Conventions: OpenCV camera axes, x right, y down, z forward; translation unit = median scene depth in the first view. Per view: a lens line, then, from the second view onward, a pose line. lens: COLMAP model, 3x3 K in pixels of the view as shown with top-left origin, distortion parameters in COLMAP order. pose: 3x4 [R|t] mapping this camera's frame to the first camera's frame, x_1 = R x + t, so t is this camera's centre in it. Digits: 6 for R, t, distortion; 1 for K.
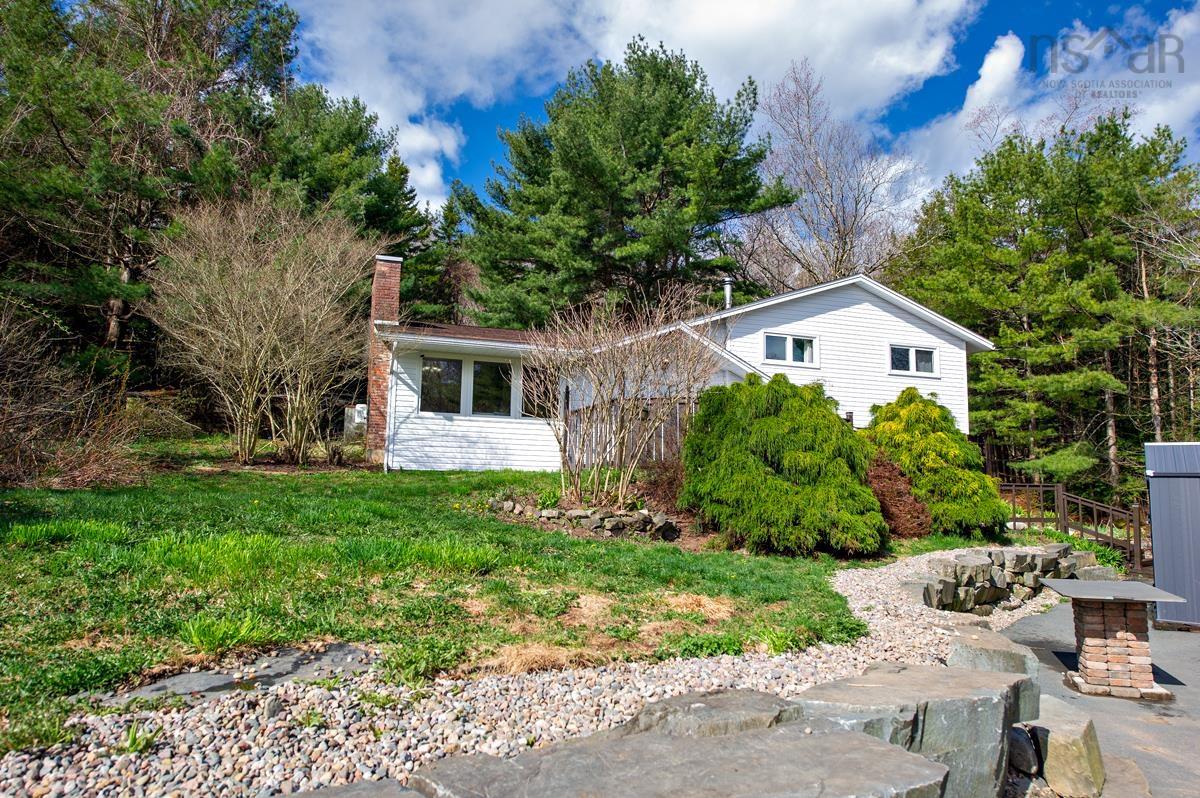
lens RADIAL K [[827.9, 0, 599.5], [0, 827.9, 399.1], [0, 0, 1]] dist [-0.005394, -0.001198]
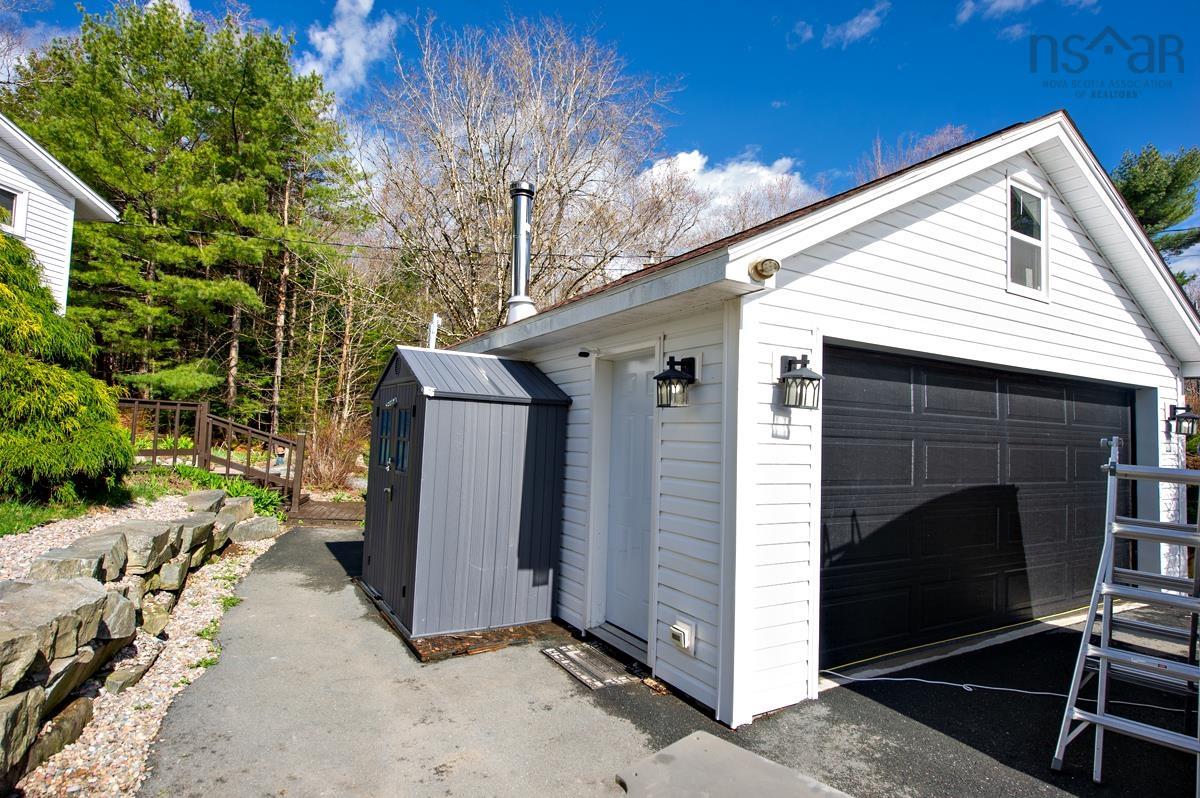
lens RADIAL K [[632.5, 0, 600.9], [0, 632.5, 398.3], [0, 0, 1]] dist [-0.006441, -0.001172]
pose [[0.420947, 0.052188, 0.905583, 0.133669], [-0.135229, 0.990798, 0.005760, 0.032620], [-0.896949, -0.124885, 0.424131, 0.302157]]
